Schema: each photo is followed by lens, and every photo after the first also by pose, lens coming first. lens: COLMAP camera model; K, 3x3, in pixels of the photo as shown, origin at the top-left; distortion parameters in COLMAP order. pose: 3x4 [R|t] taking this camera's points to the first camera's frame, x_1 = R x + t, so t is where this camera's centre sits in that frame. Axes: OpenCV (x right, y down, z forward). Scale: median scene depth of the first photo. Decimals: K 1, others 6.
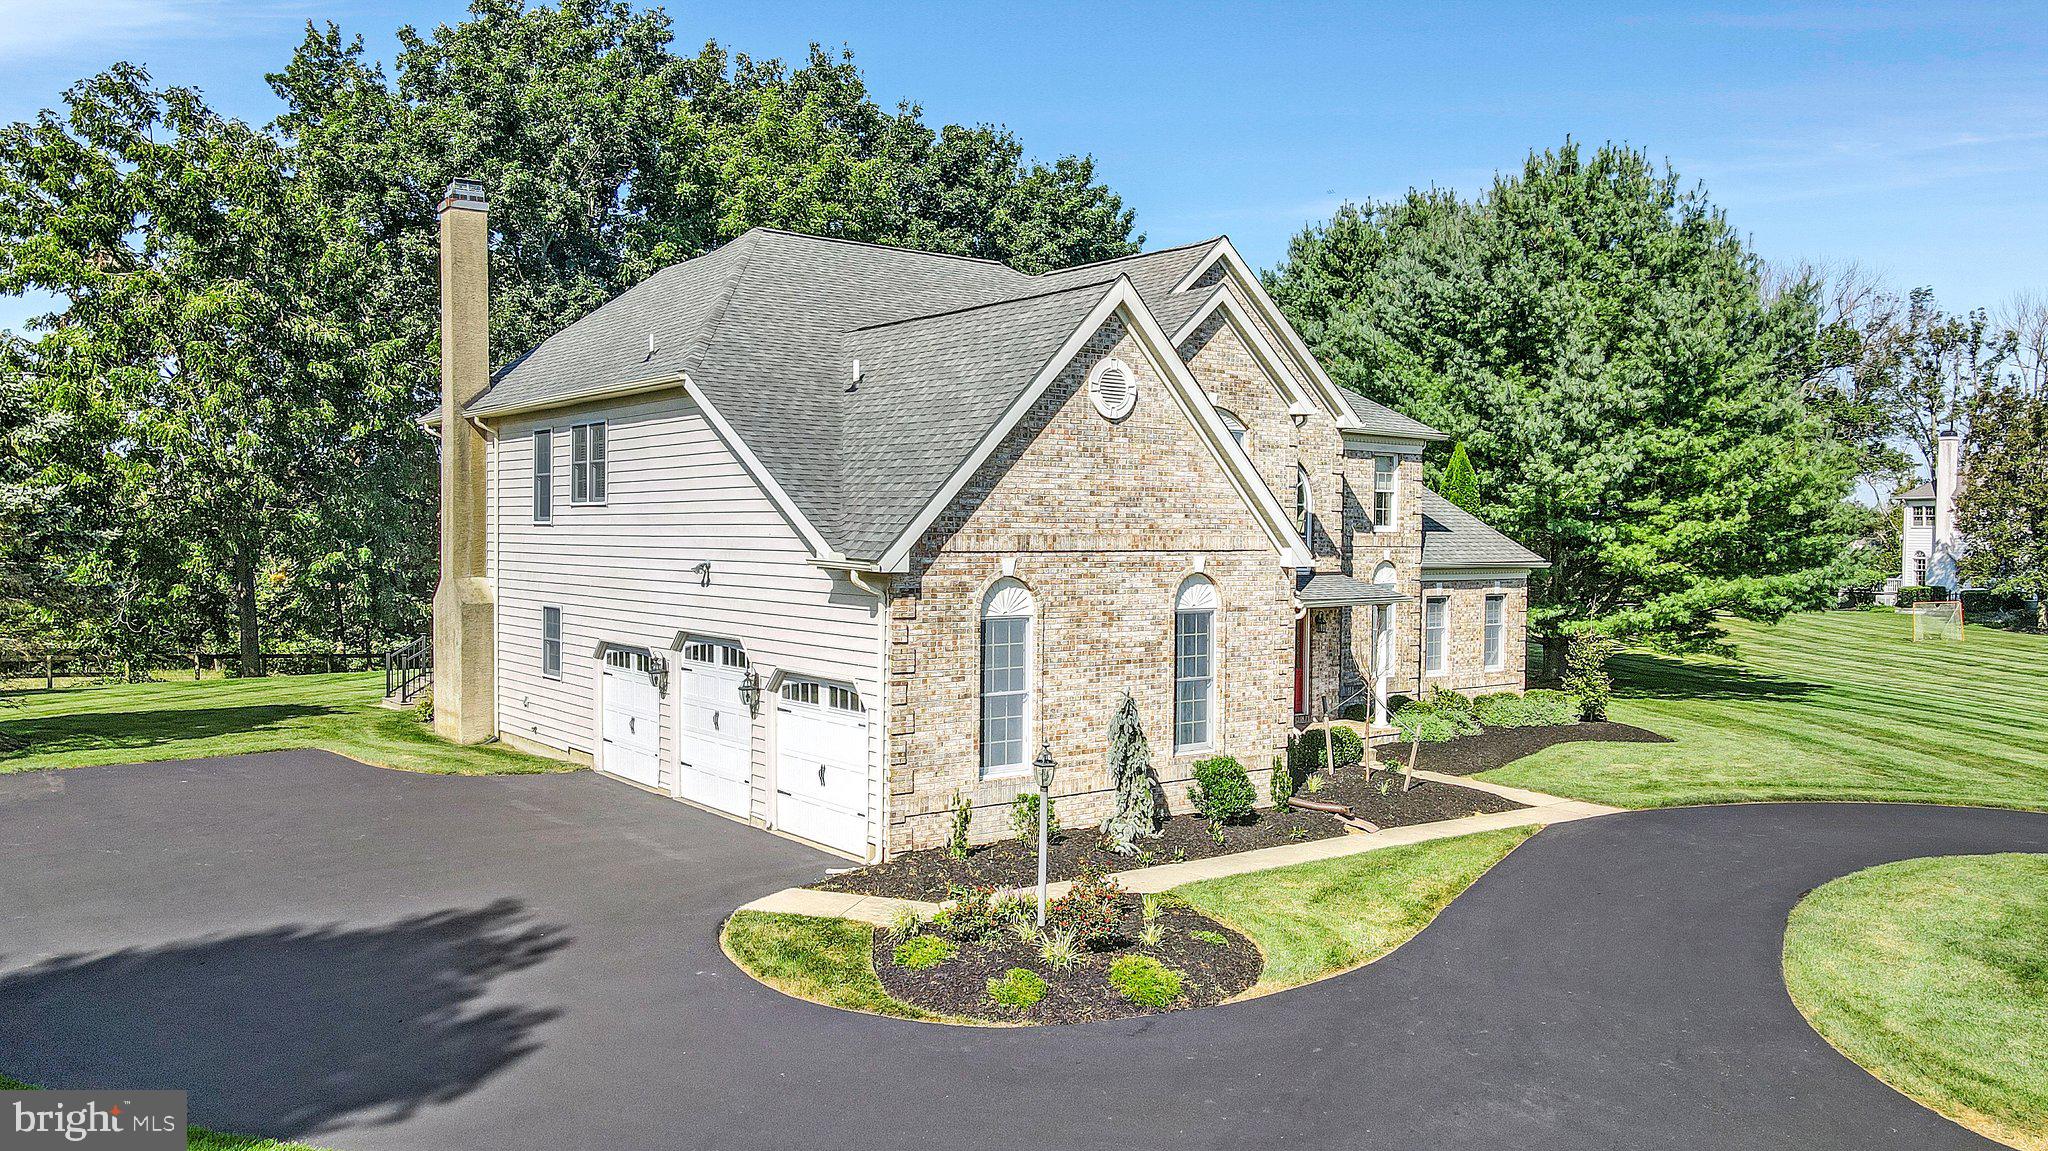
lens RADIAL K [[1508.3, 0, 1024.0], [0, 1508.3, 575.5], [0, 0, 1]] dist [0.020734, 0.004573]
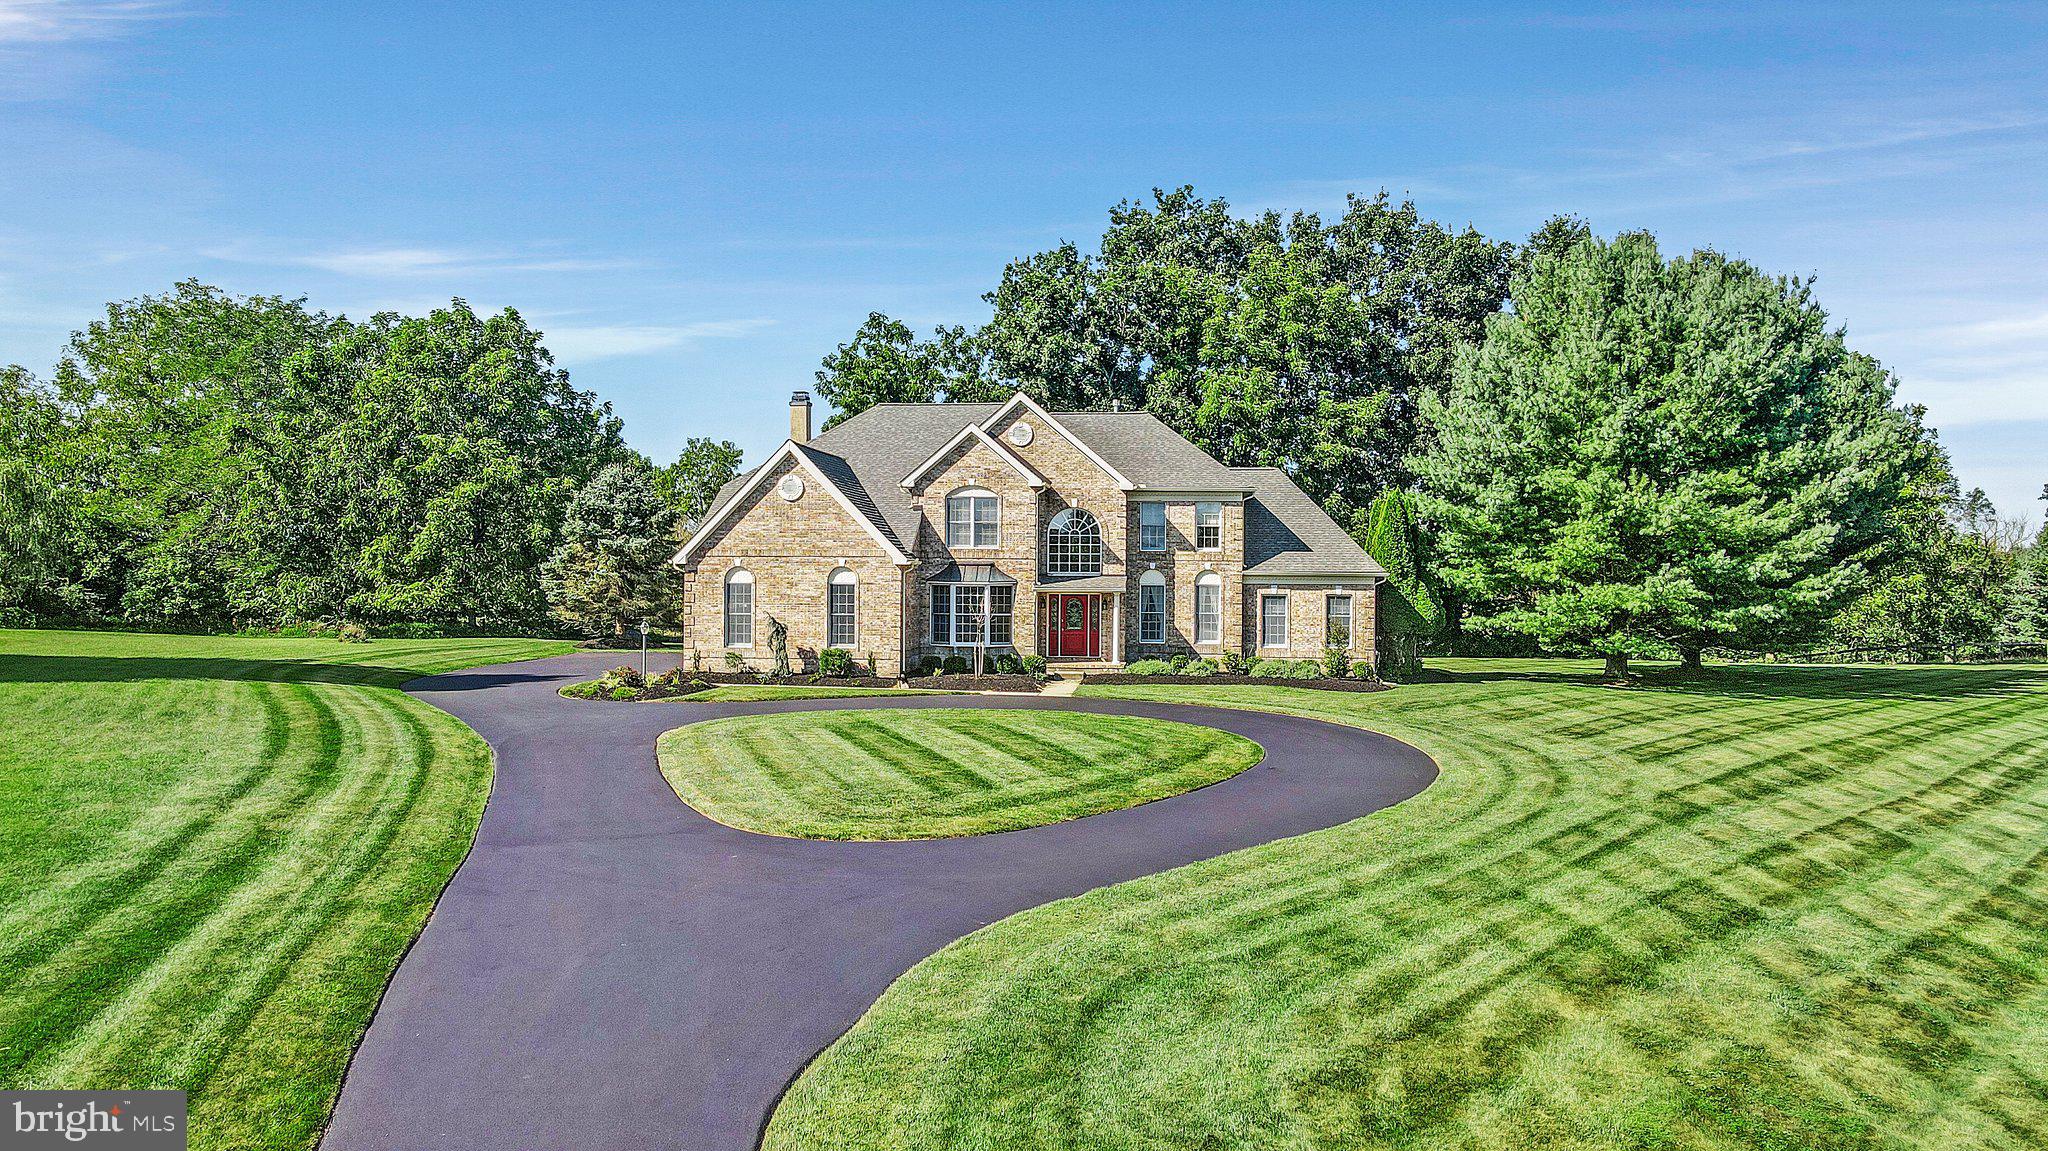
lens RADIAL K [[1508.3, 0, 1024.0], [0, 1508.3, 575.5], [0, 0, 1]] dist [0.020734, 0.004573]
pose [[0.717428, -0.004128, -0.696621, 1.972306], [-0.020410, 0.999429, -0.026942, 0.070024], [0.696334, 0.033547, 0.716933, -0.435049]]
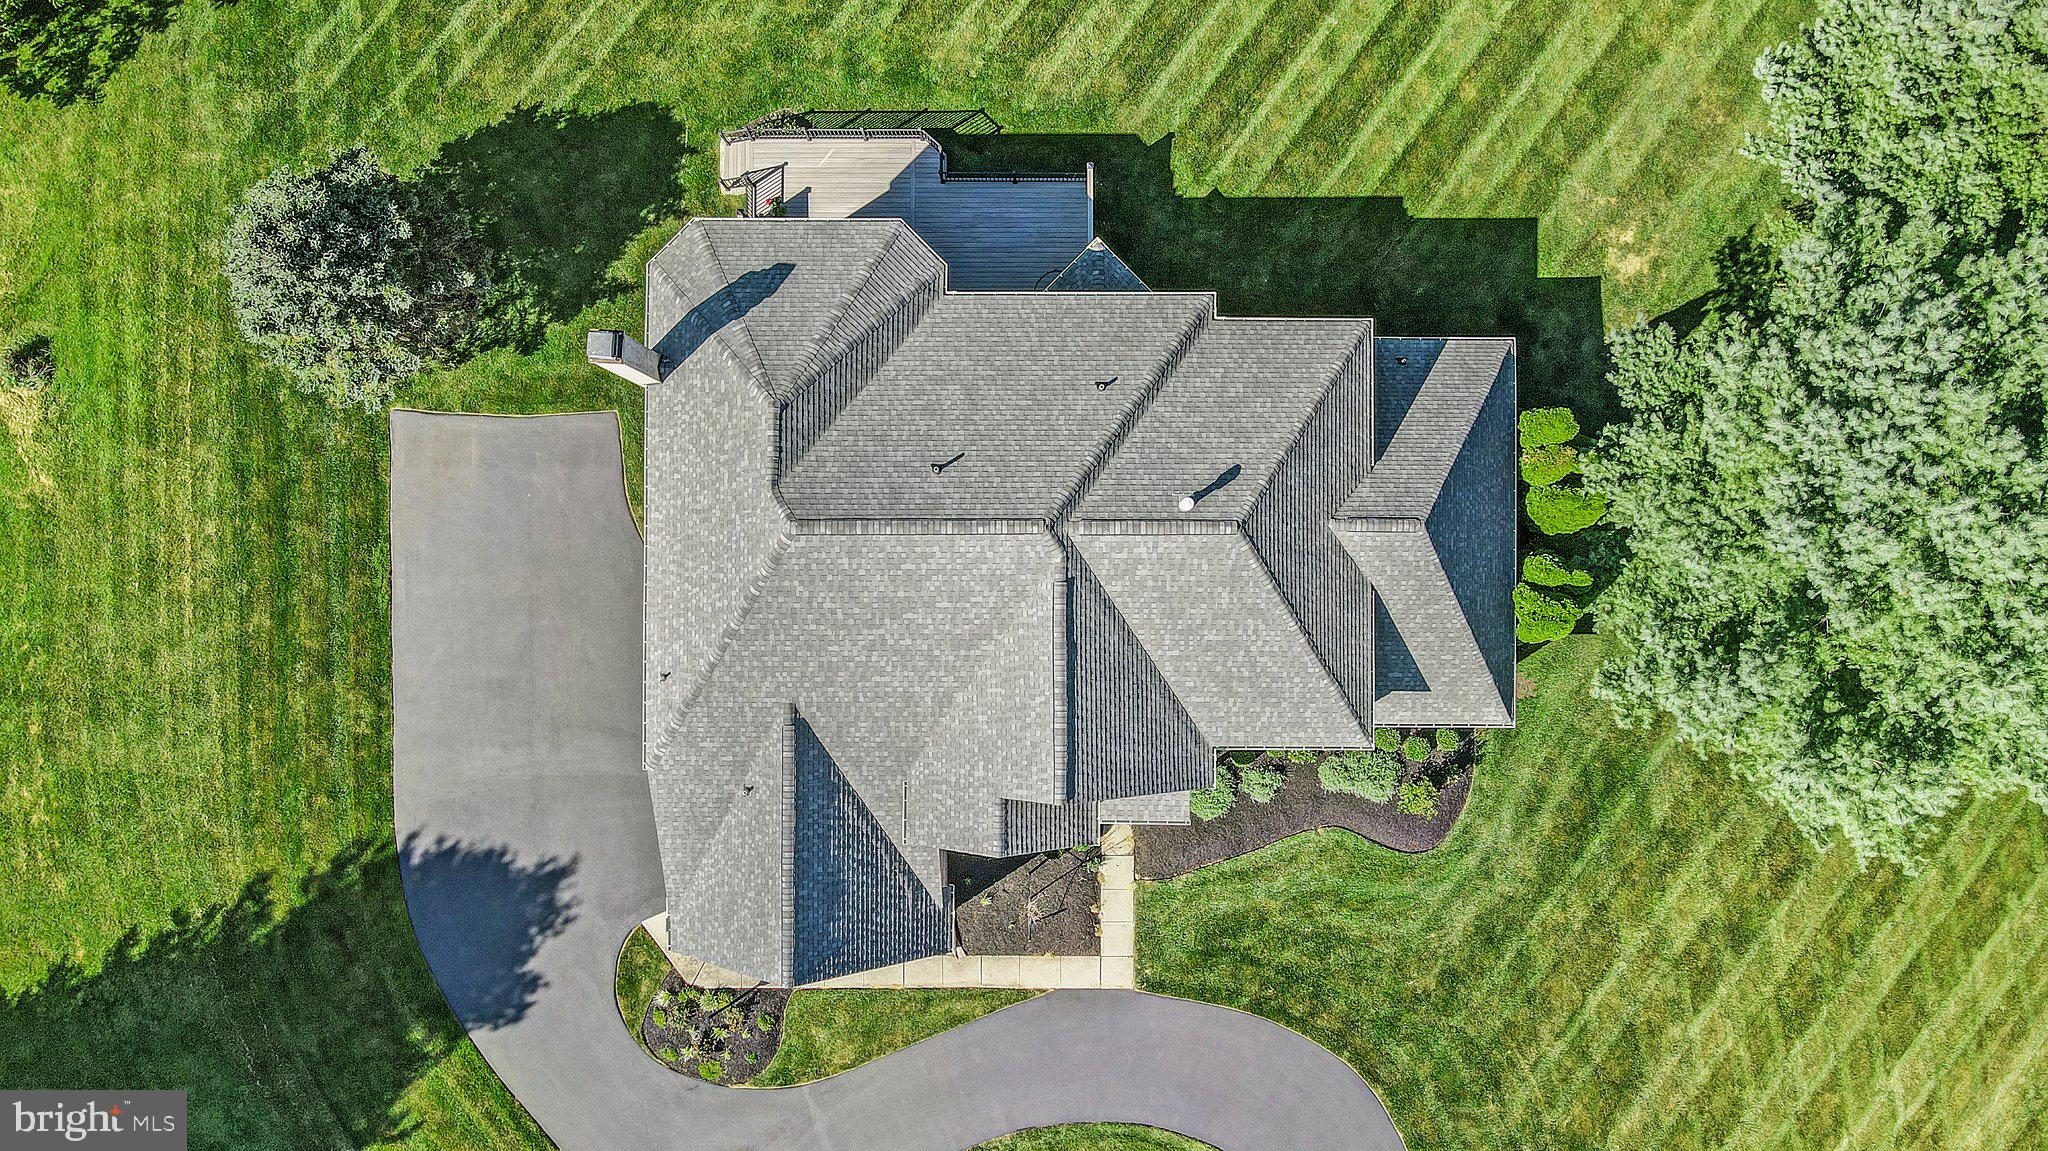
lens RADIAL K [[1508.3, 0, 1024.0], [0, 1508.3, 575.5], [0, 0, 1]] dist [0.020734, 0.004573]
pose [[0.789546, 0.613531, -0.014026, 0.008570], [-0.005343, 0.029727, 0.999544, -2.074366], [0.613668, -0.789111, 0.026749, 1.524114]]
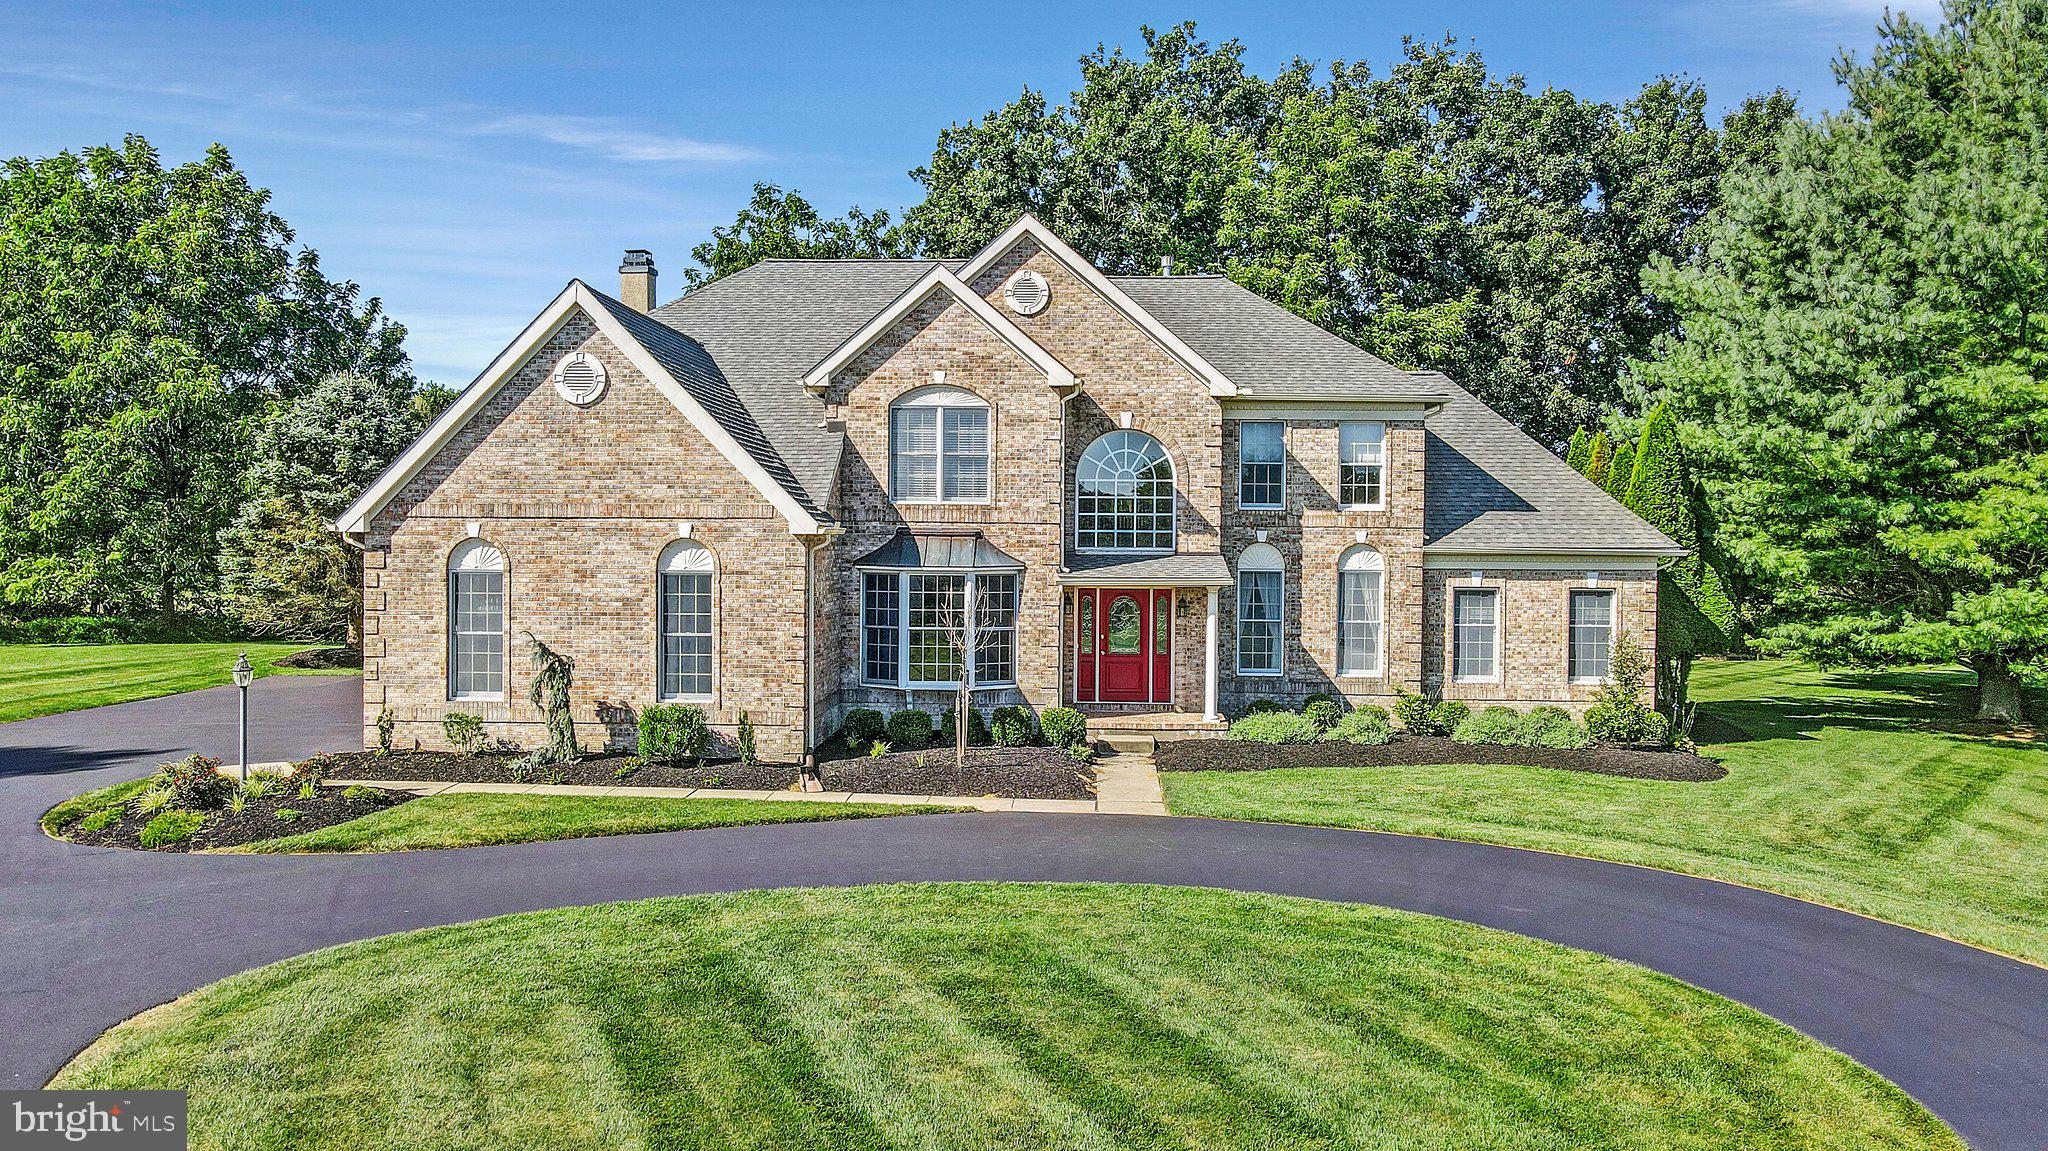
lens RADIAL K [[1508.3, 0, 1024.0], [0, 1508.3, 575.5], [0, 0, 1]] dist [0.020734, 0.004573]
pose [[0.761635, 0.010939, -0.647914, 1.083779], [-0.019250, 0.999798, -0.005749, 0.028864], [0.647720, 0.016851, 0.761692, 0.336381]]
